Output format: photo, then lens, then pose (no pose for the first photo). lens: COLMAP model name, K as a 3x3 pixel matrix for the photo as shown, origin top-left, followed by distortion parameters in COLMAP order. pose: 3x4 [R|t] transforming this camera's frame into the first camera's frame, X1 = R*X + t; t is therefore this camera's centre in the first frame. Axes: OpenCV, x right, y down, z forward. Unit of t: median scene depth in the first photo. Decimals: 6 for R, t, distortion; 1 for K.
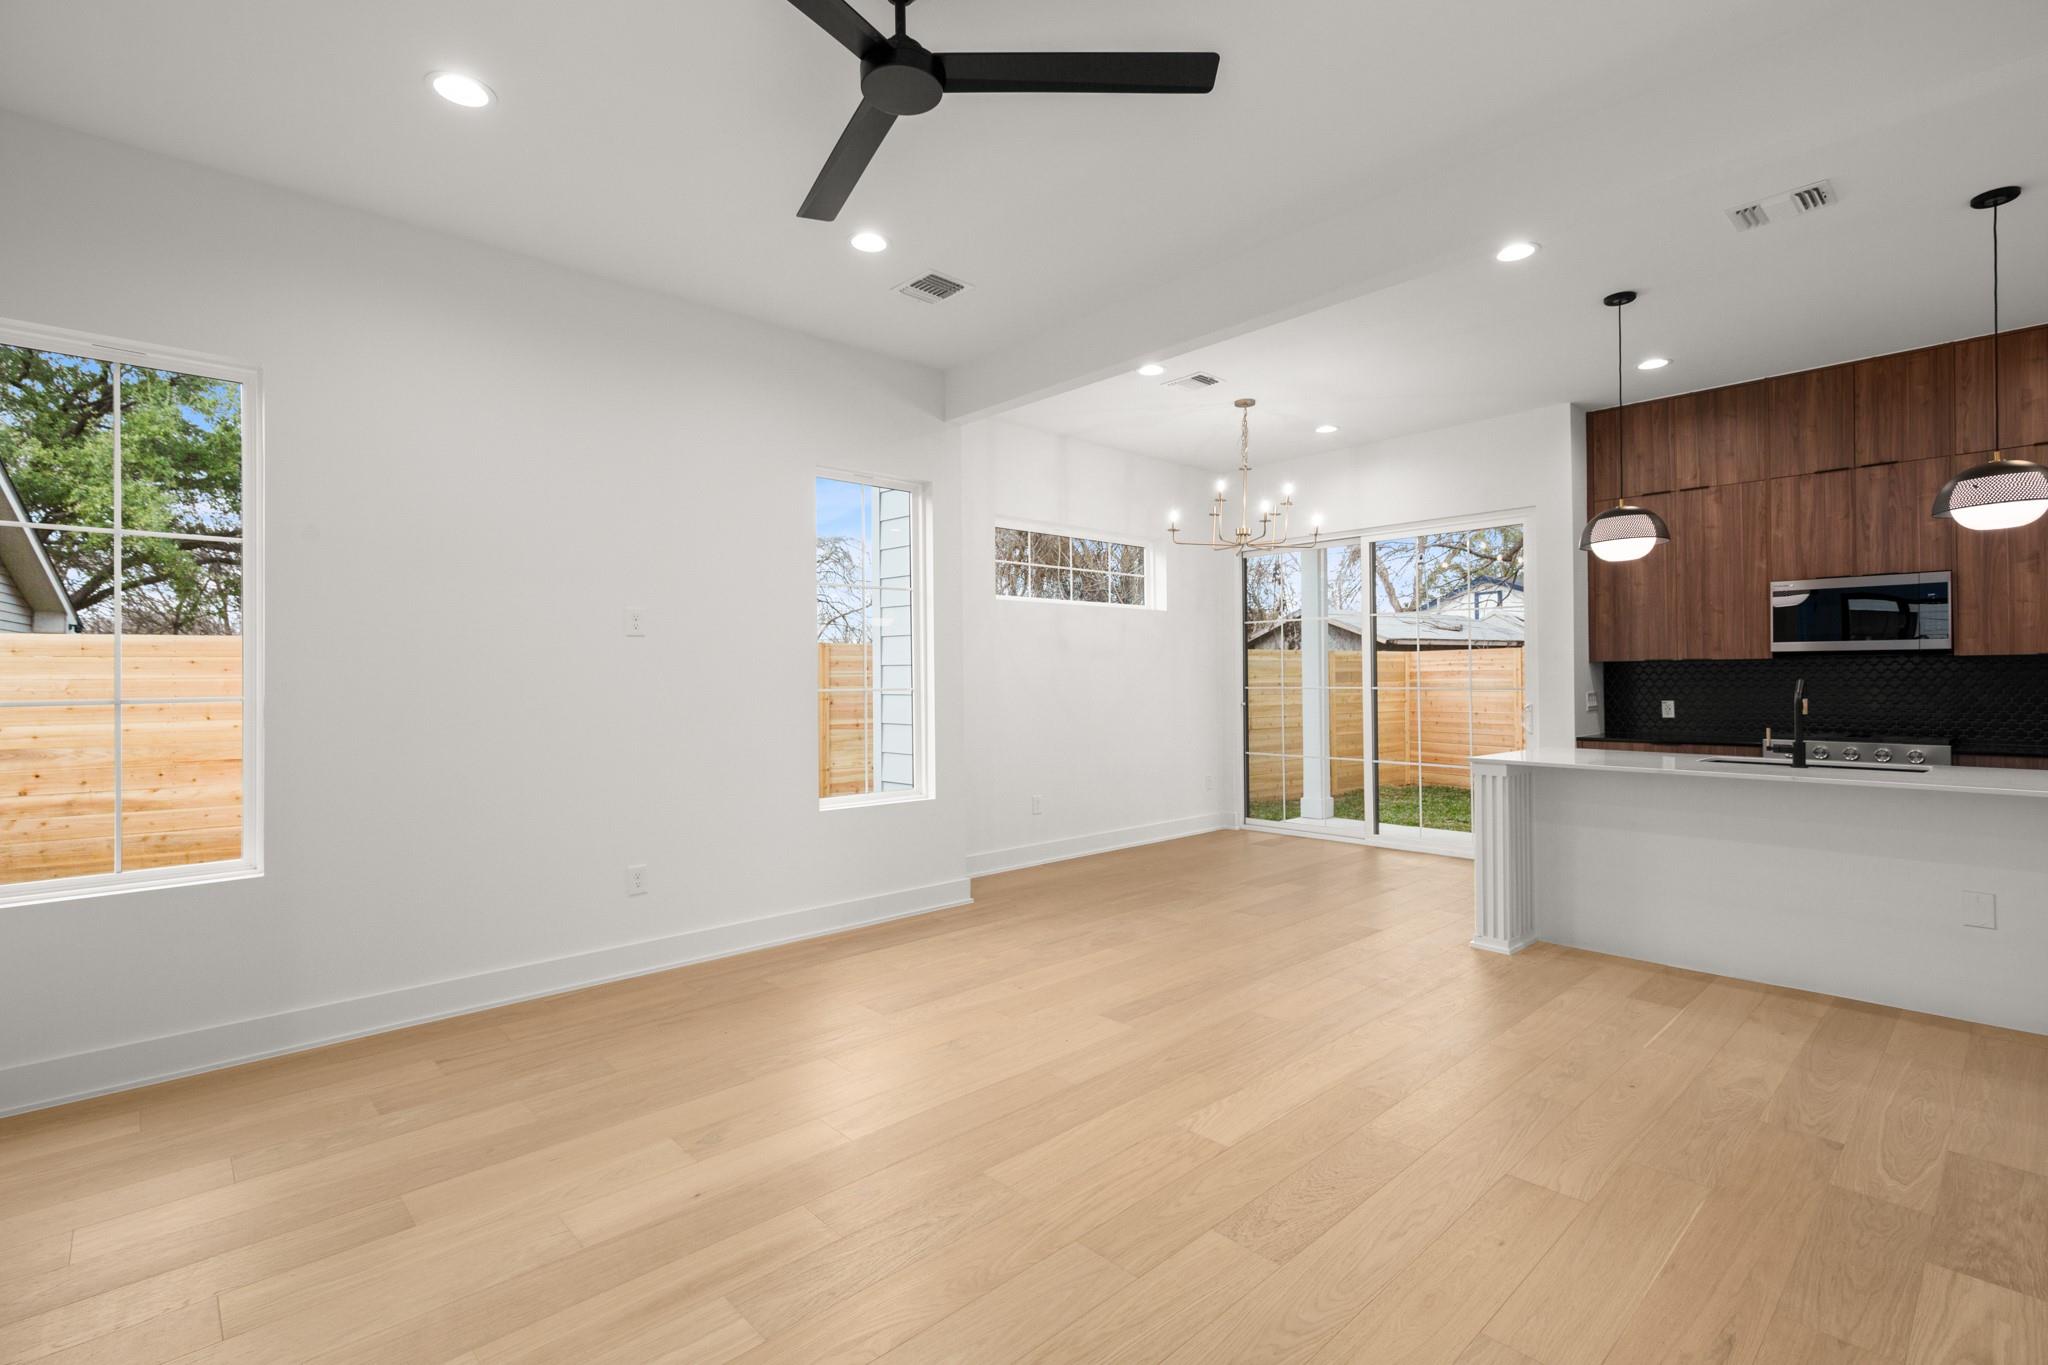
lens RADIAL K [[934.5, 0, 1036.0], [0, 934.5, 676.0], [0, 0, 1]] dist [0.004070, 0.001595]
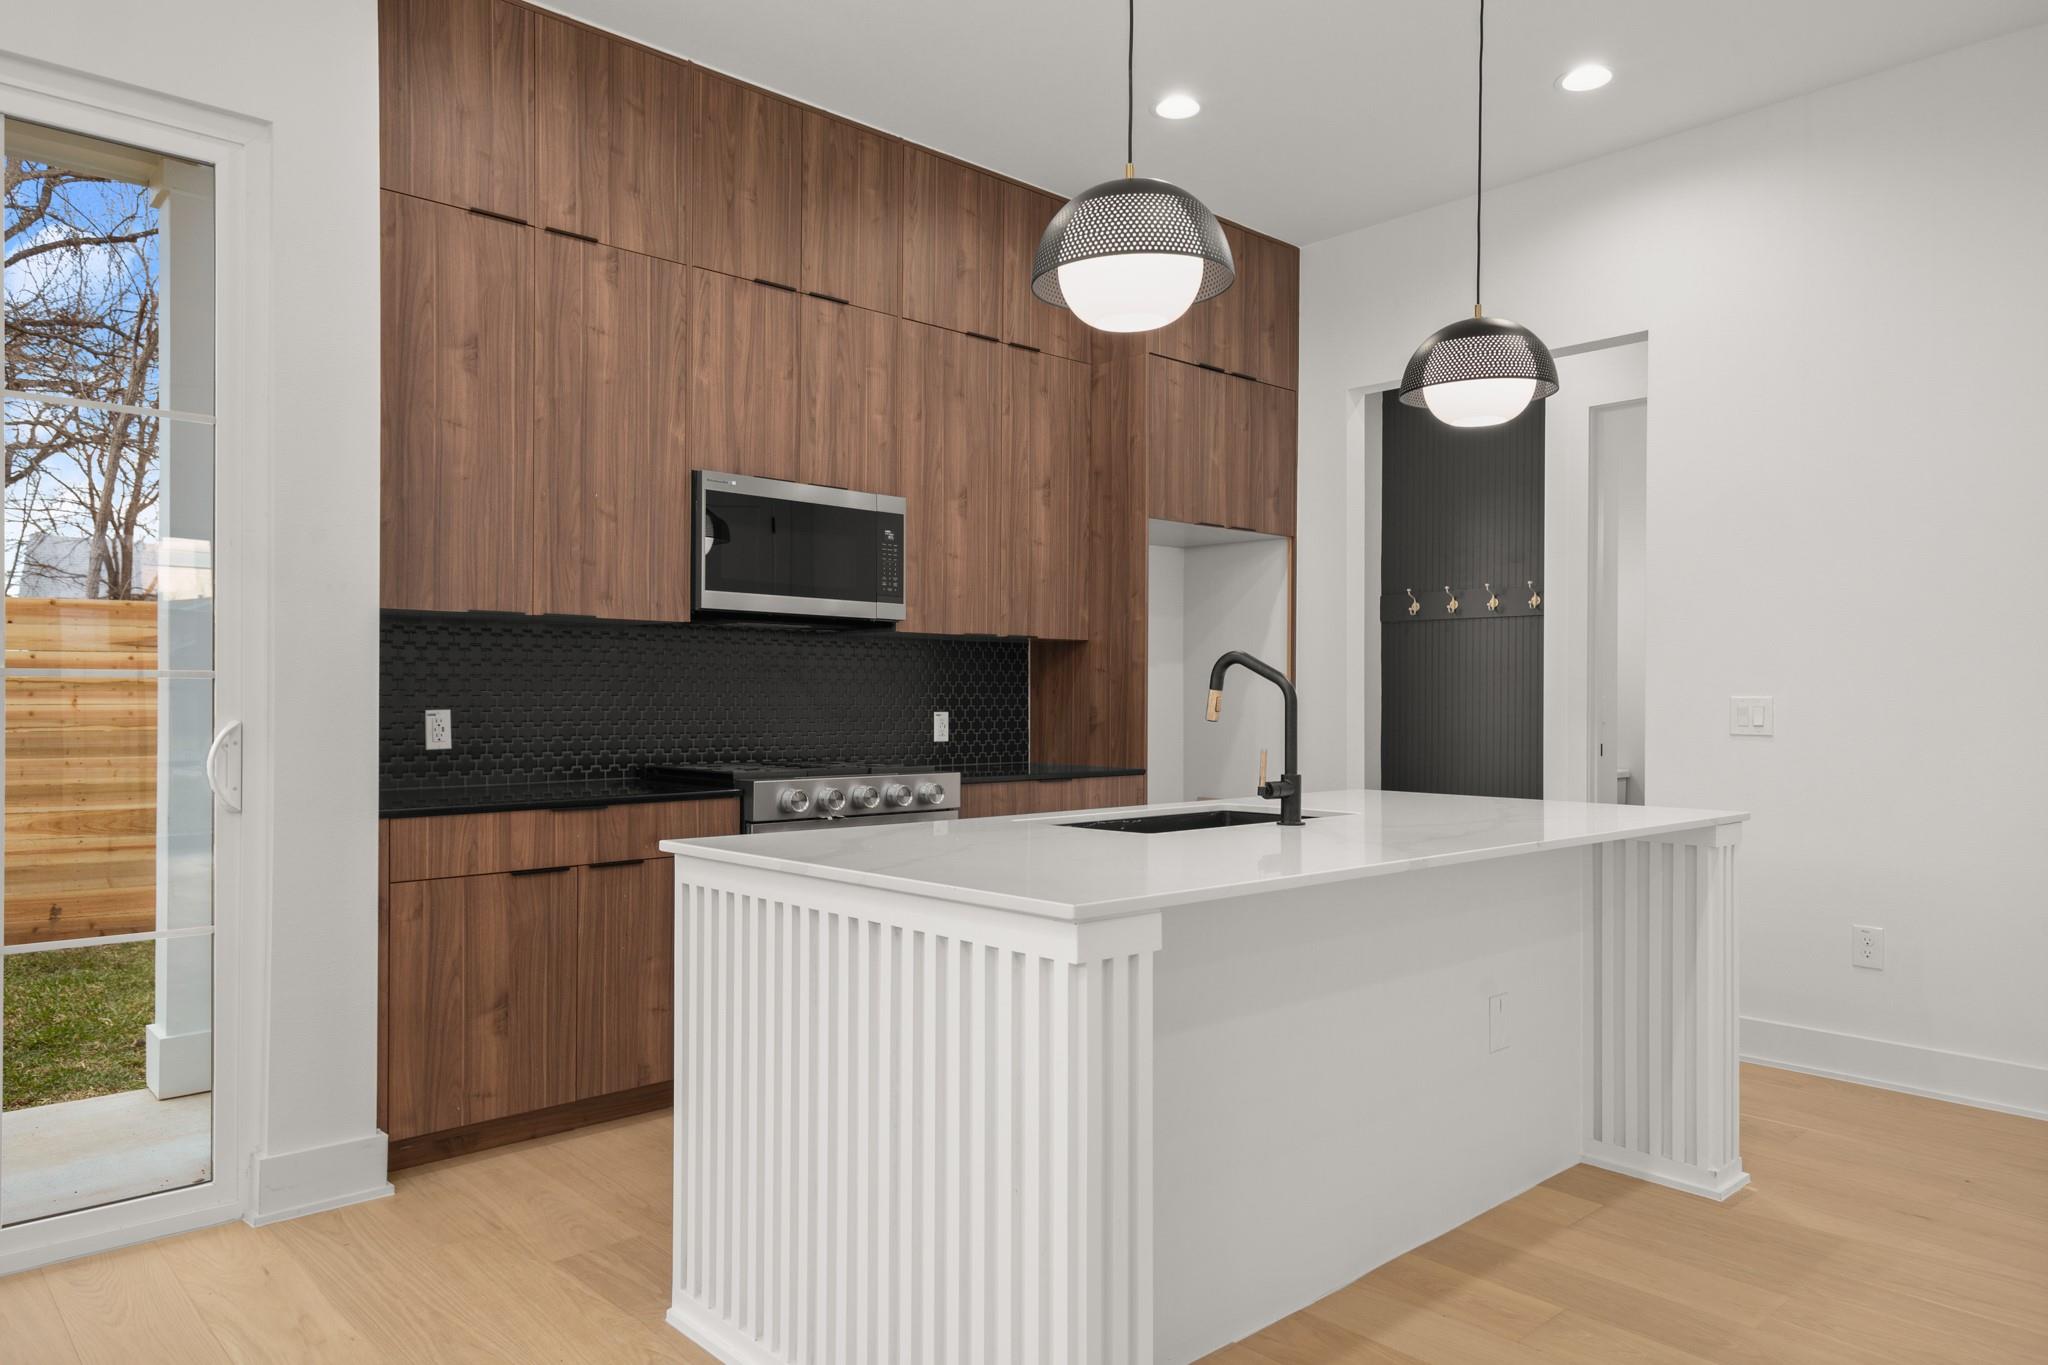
lens RADIAL K [[1342.3, 0, 1029.0], [0, 1342.3, 687.6], [0, 0, 1]] dist [0.037510, -0.006356]
pose [[-0.000919, 0.013409, 0.999910, 0.057890], [-0.008967, 0.999870, -0.013417, 0.023761], [-0.999959, -0.008979, -0.000798, 0.788437]]
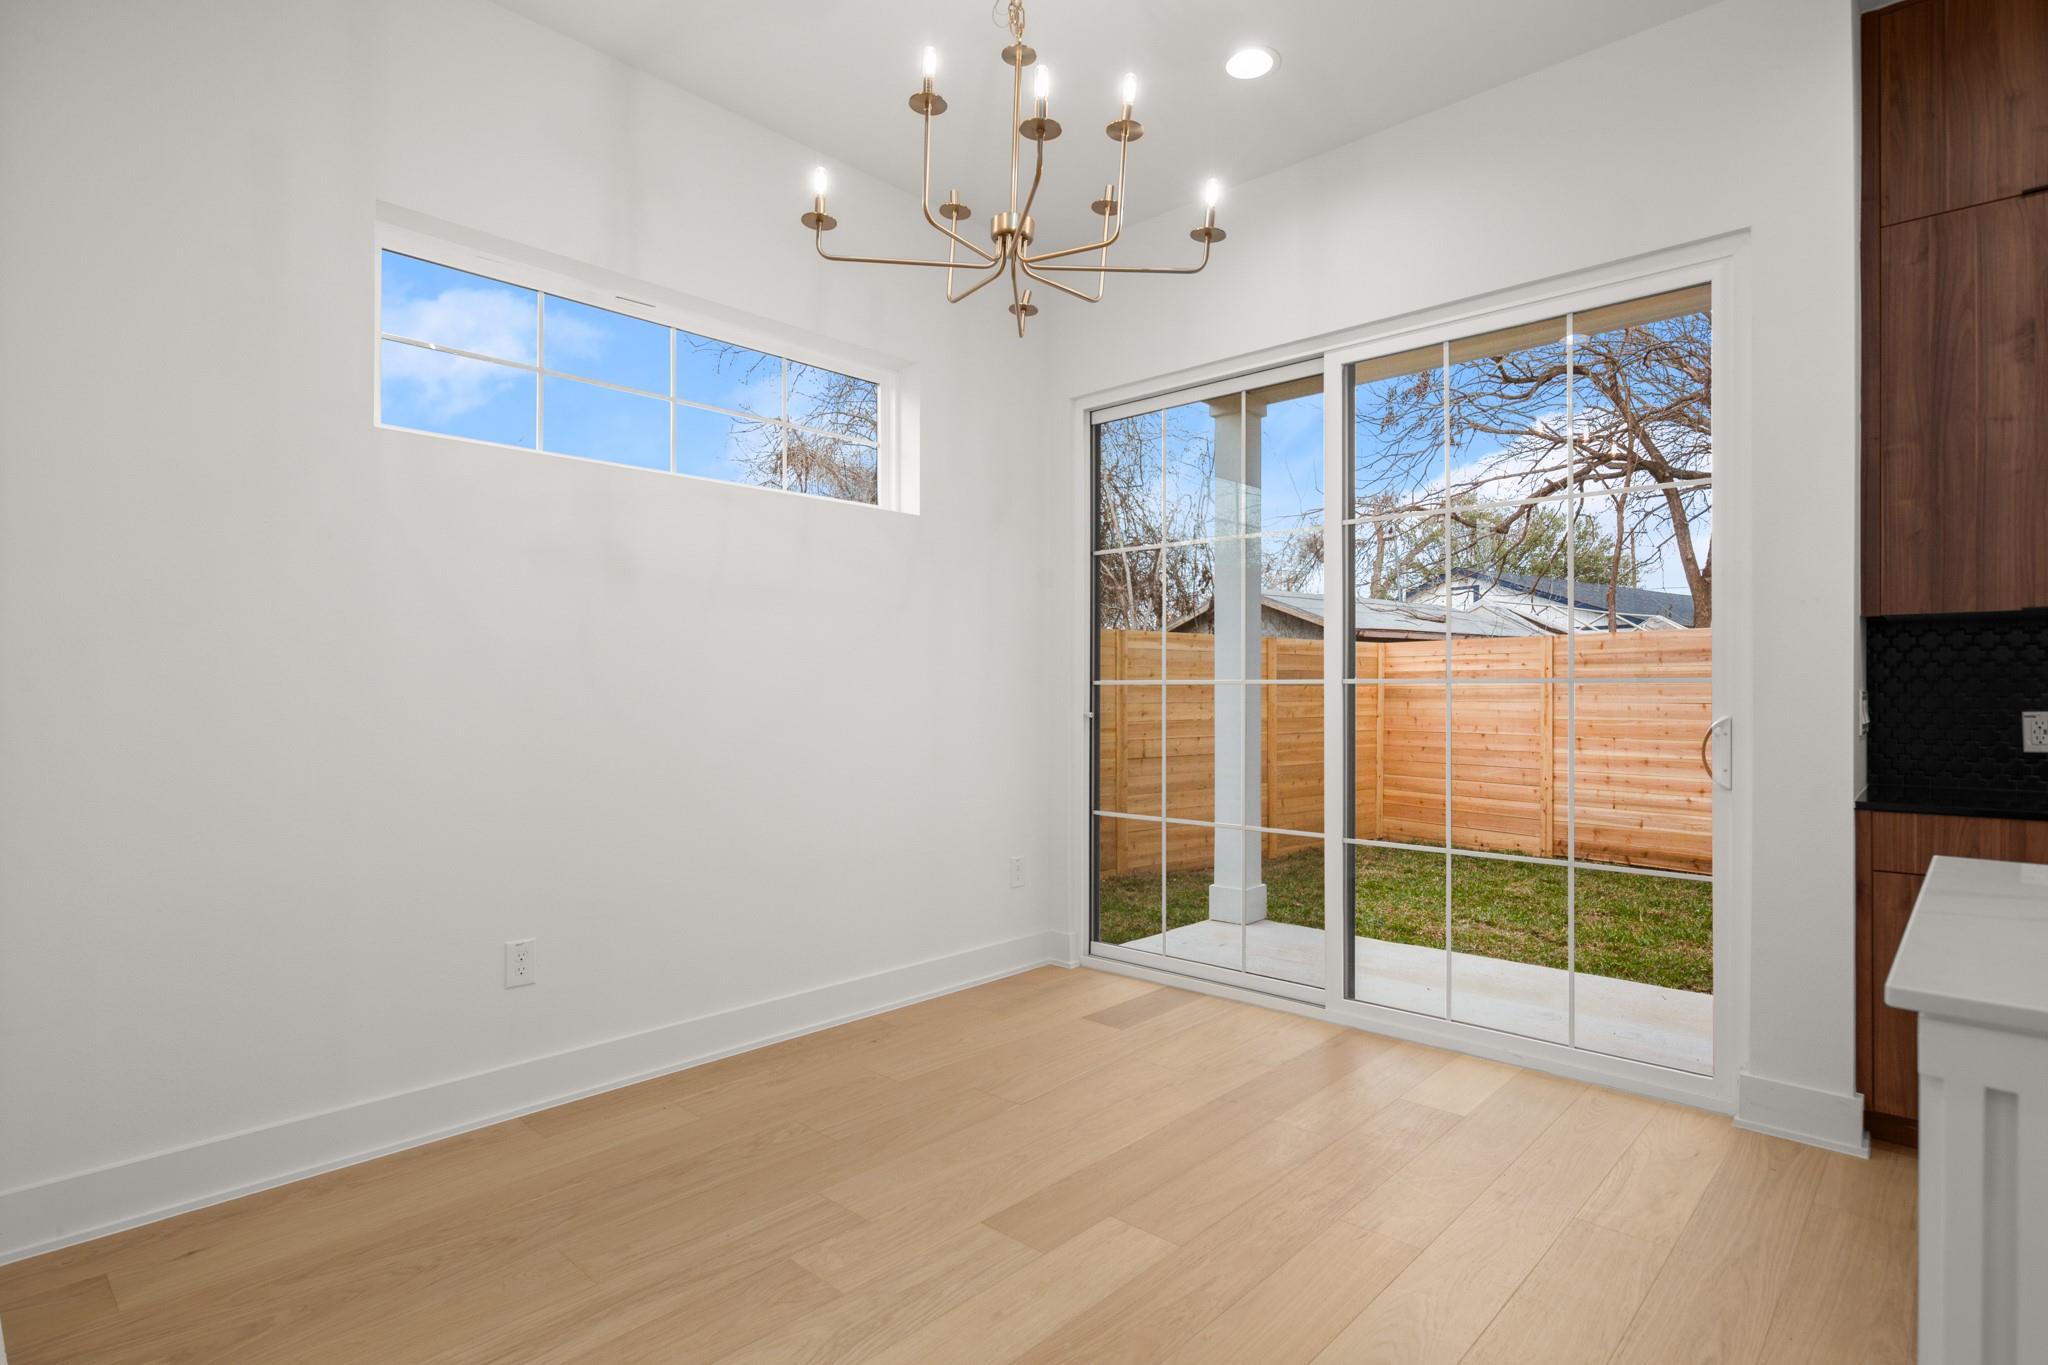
lens RADIAL K [[1061.0, 0, 1044.5], [0, 1061.0, 677.7], [0, 0, 1]] dist [0.011070, 0.003485]
pose [[0.996030, 0.012370, 0.088150, 0.206766], [-0.011635, 0.999893, -0.008848, 0.022122], [-0.088250, 0.007787, 0.996068, 0.610842]]
